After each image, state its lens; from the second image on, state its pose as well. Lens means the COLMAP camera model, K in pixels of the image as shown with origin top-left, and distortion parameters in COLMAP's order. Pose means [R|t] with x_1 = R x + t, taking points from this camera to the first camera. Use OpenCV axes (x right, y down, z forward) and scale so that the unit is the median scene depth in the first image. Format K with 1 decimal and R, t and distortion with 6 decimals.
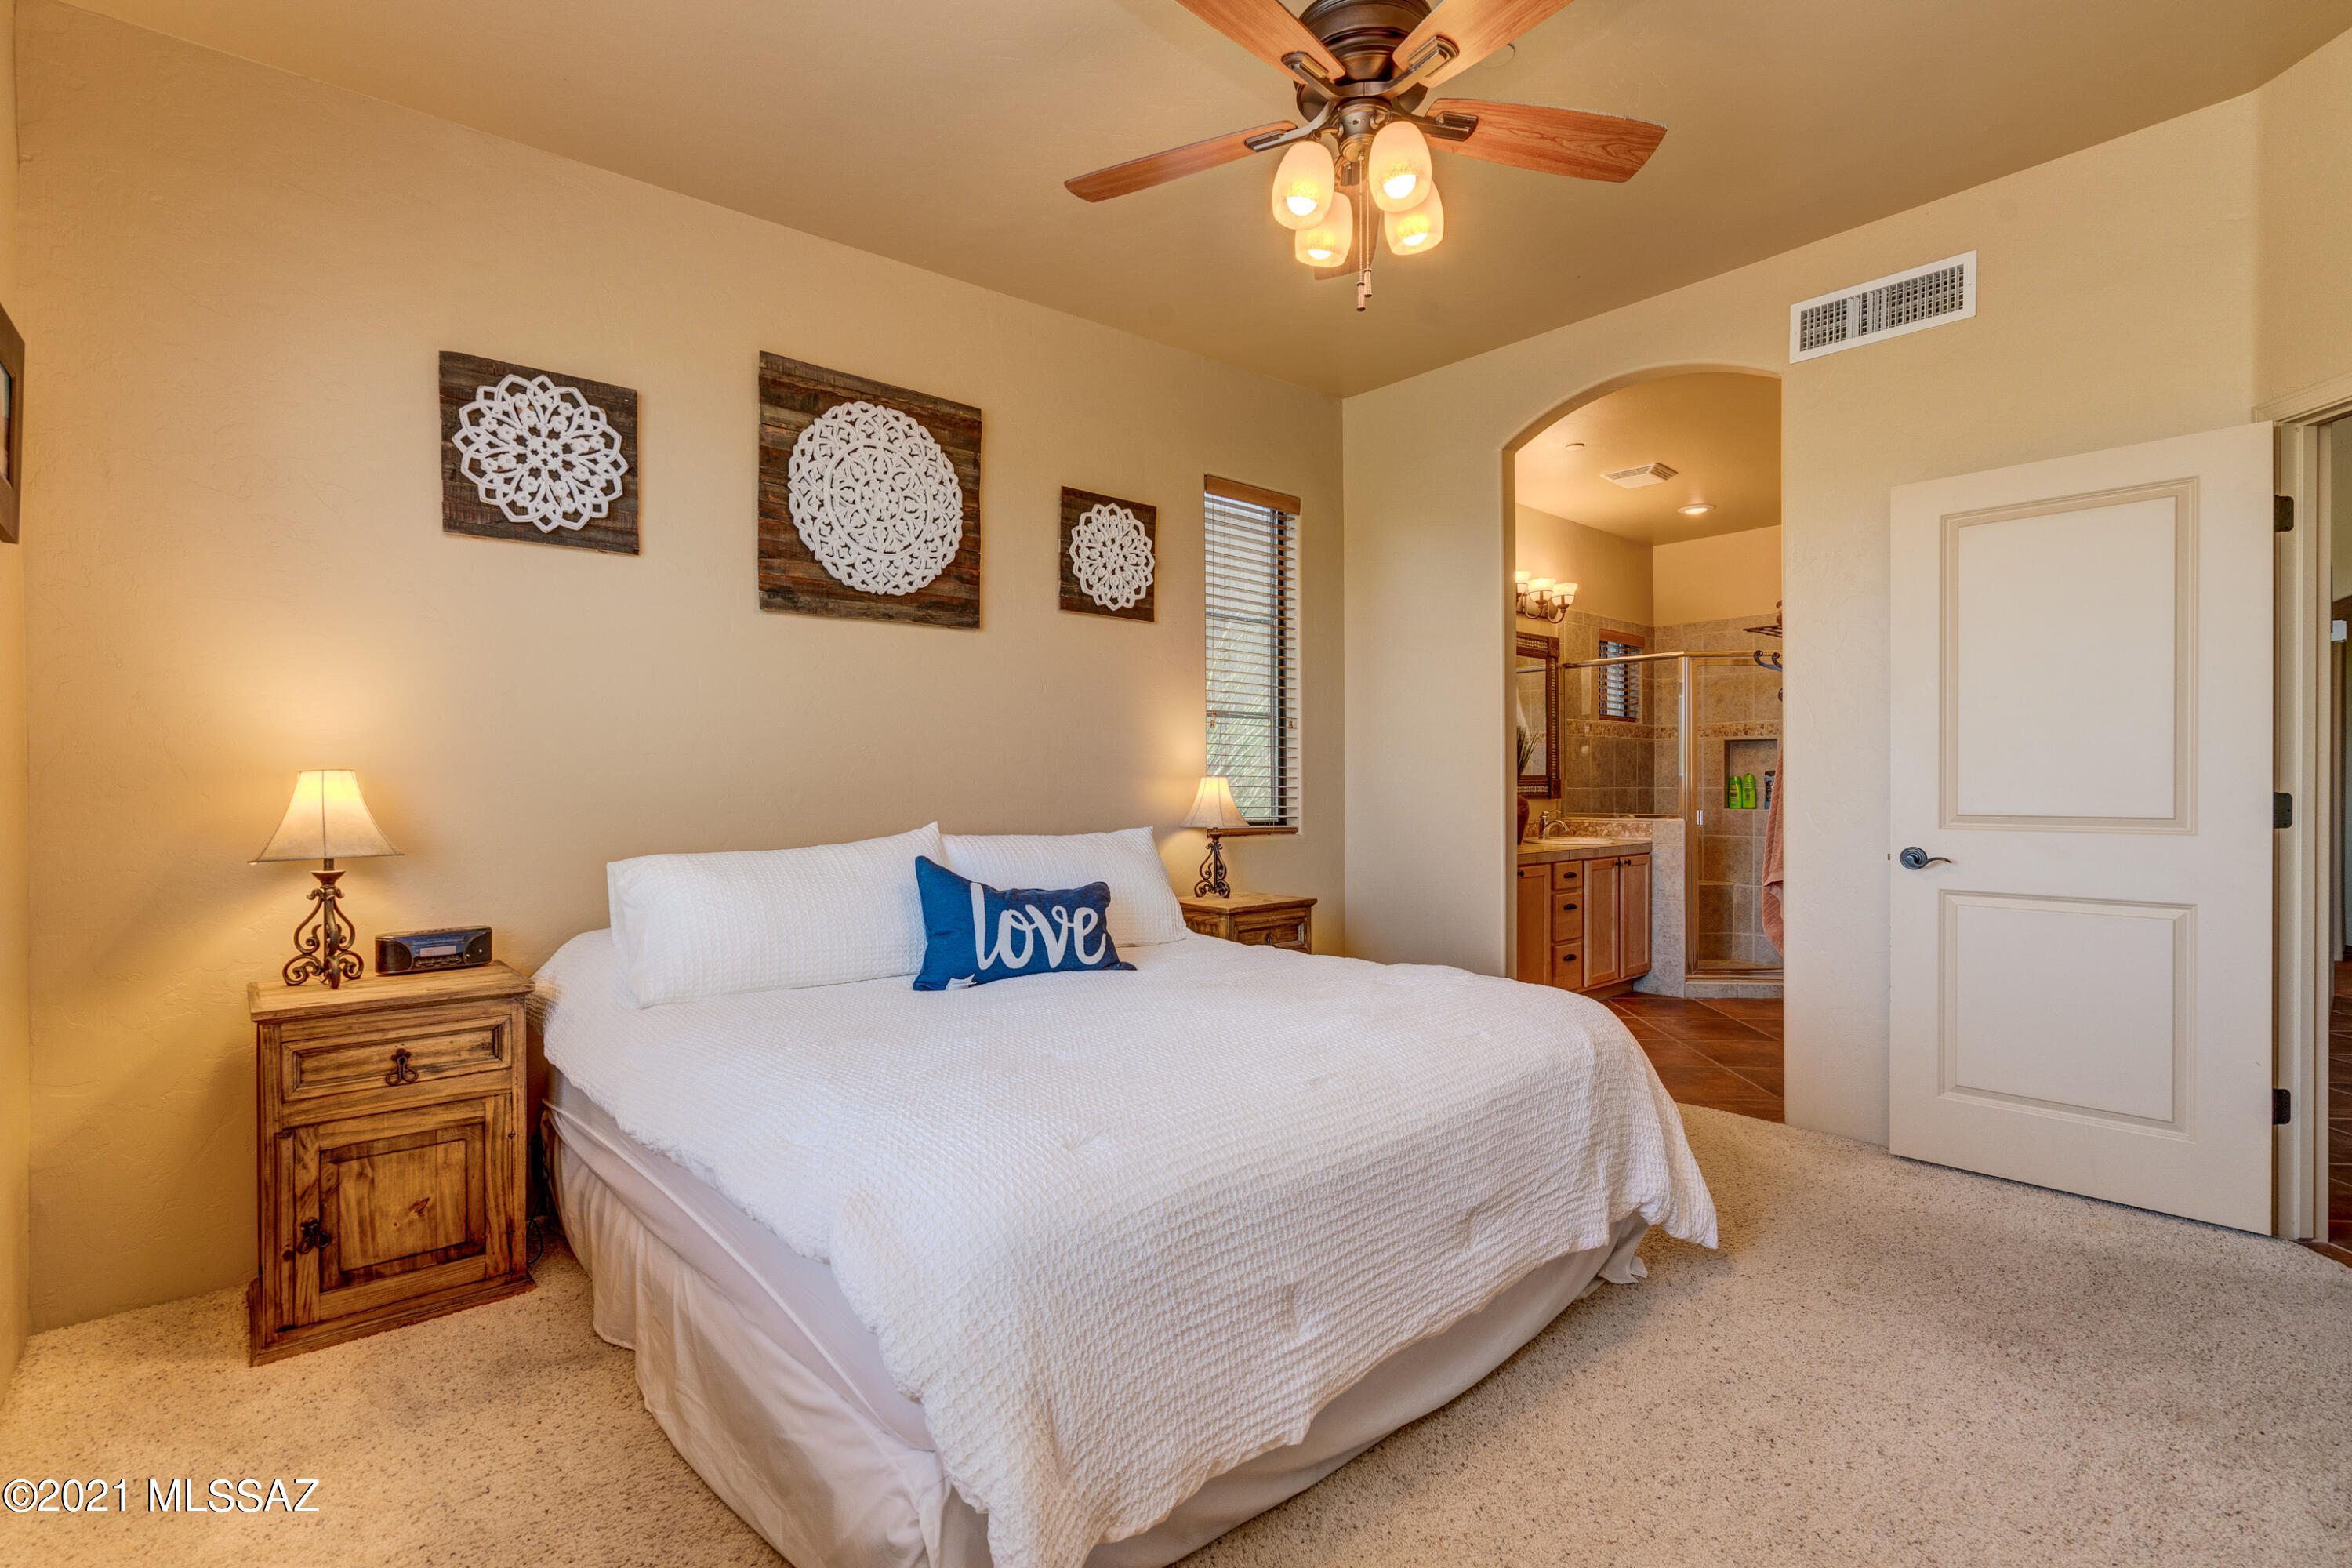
lens RADIAL K [[1093.0, 0, 1146.5], [0, 1093.0, 786.1], [0, 0, 1]] dist [0.003134, 0.001930]
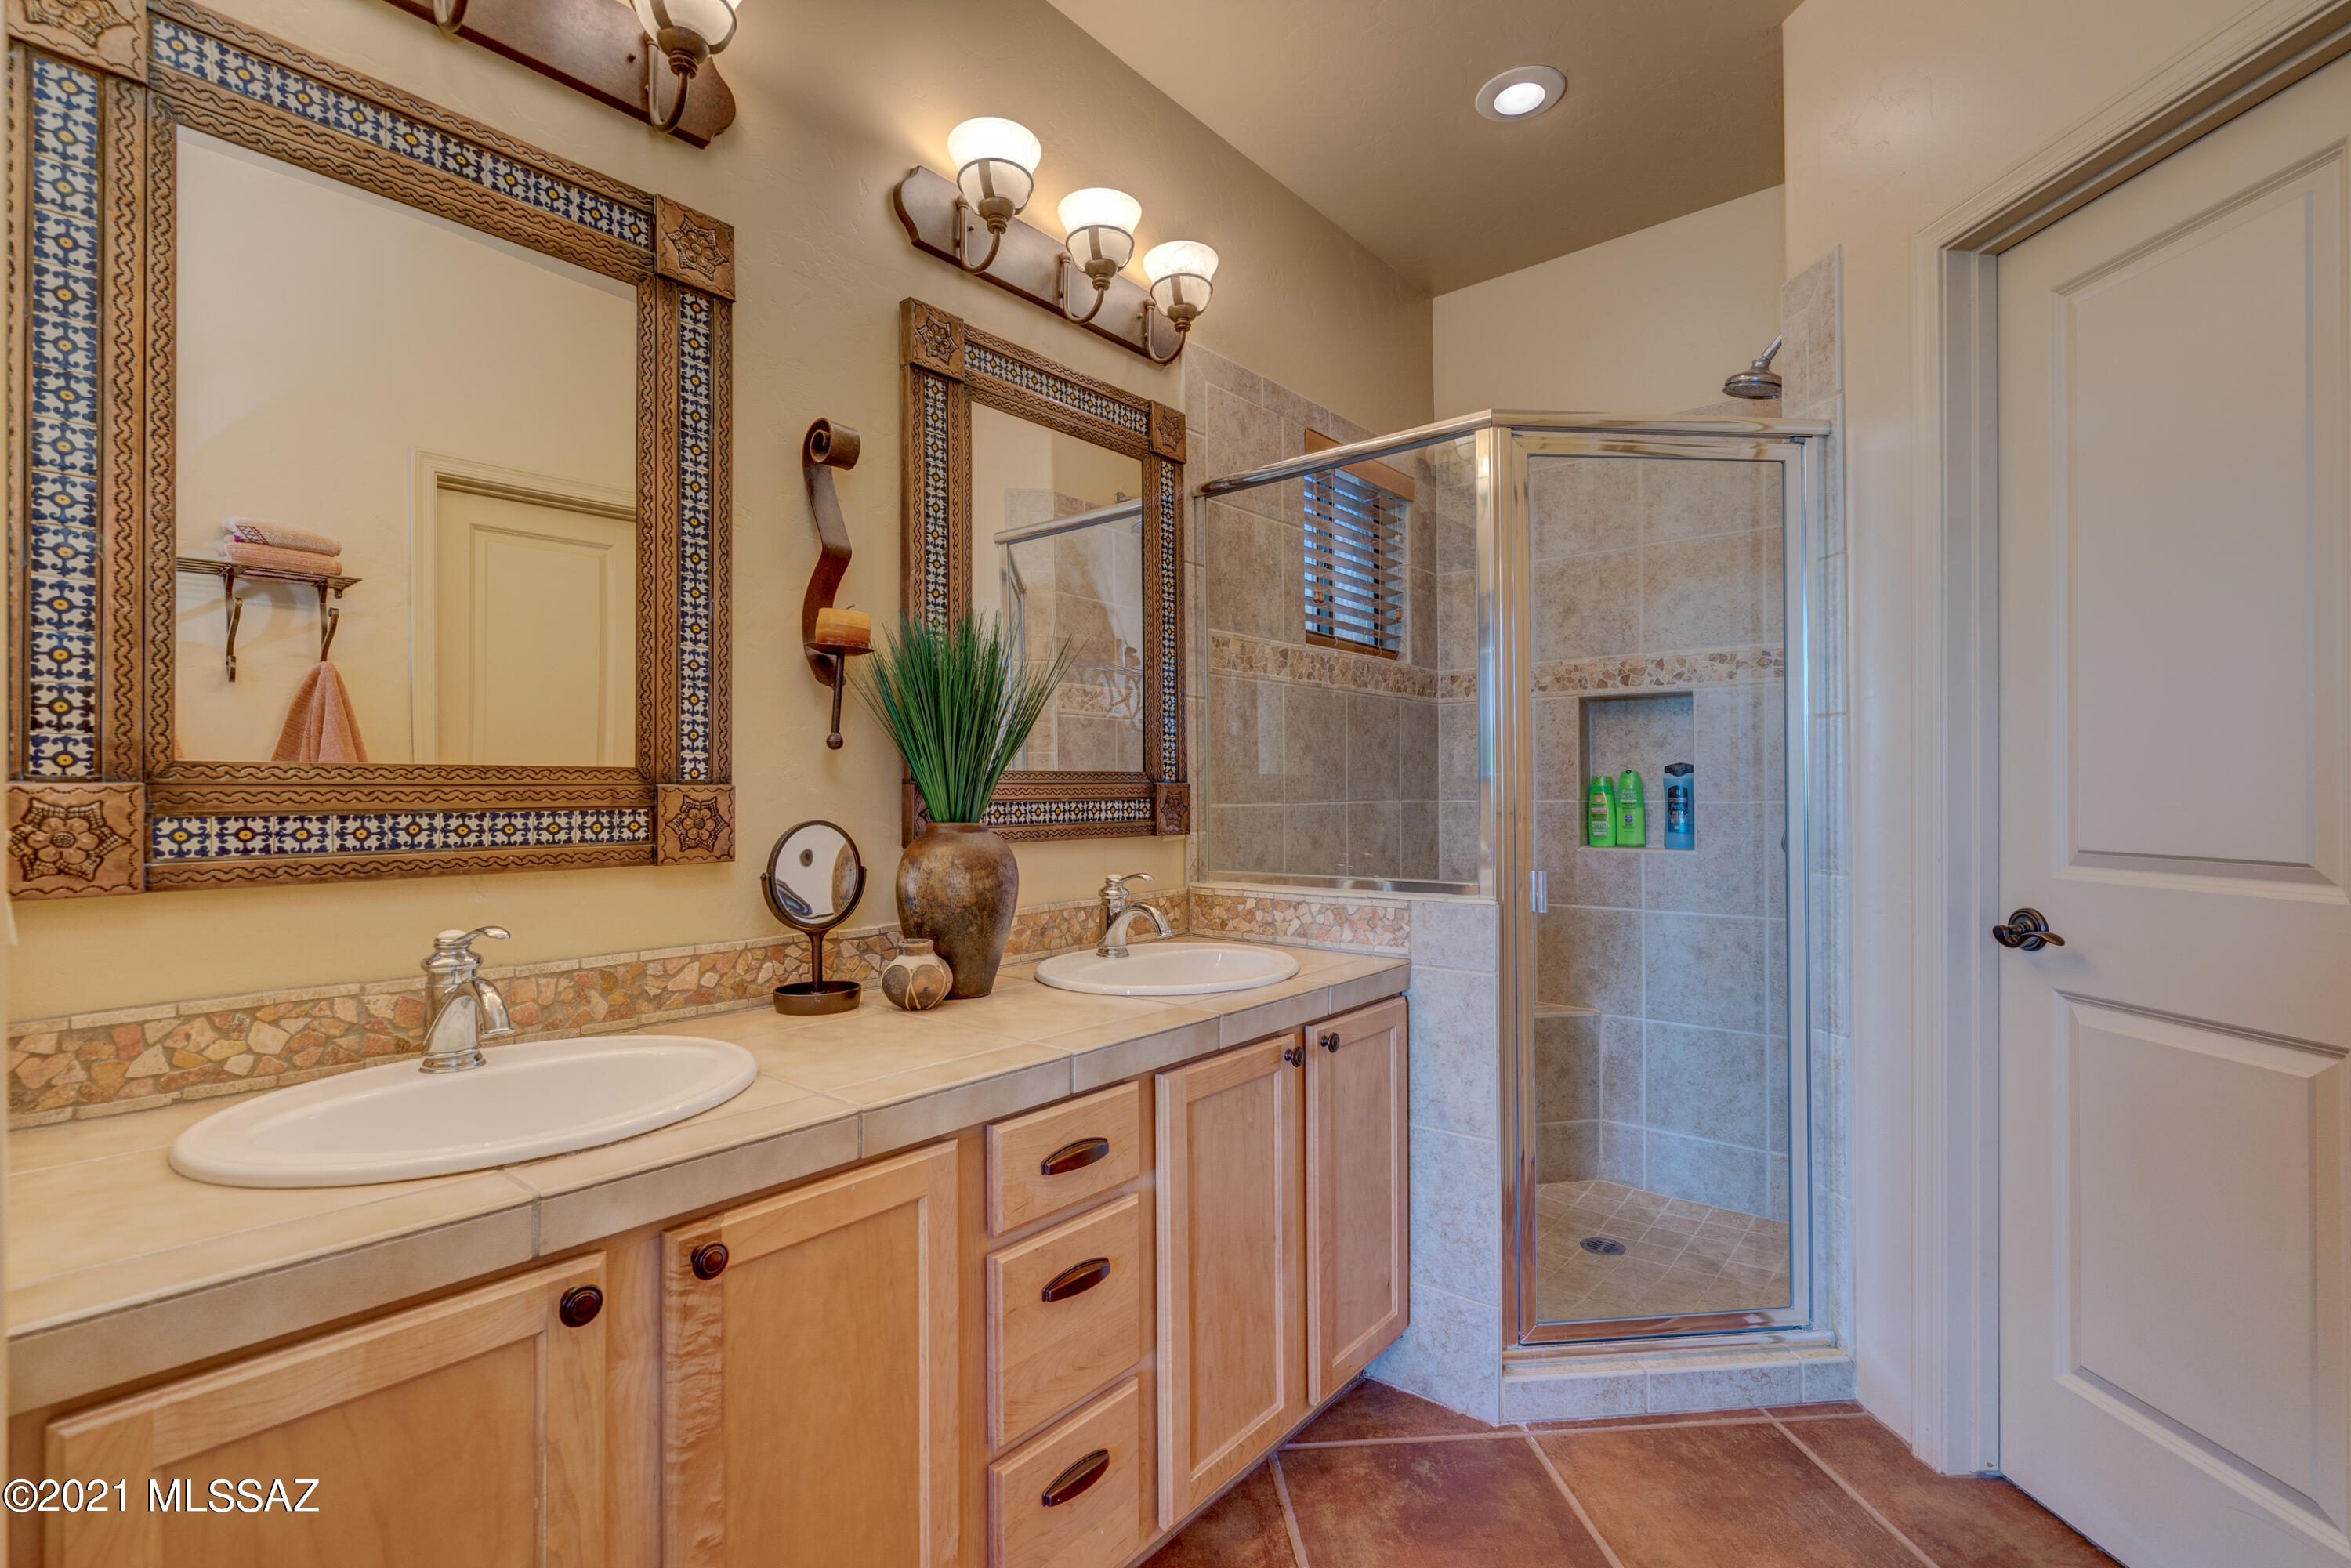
lens RADIAL K [[1057.0, 0, 1175.5], [0, 1057.0, 784.0], [0, 0, 1]] dist [-0.009535, 0.000812]
pose [[0.987643, -0.002067, 0.156705, 0.295973], [0.003862, 0.999930, -0.011155, -0.001650], [-0.156671, 0.011622, 0.987582, 0.598503]]
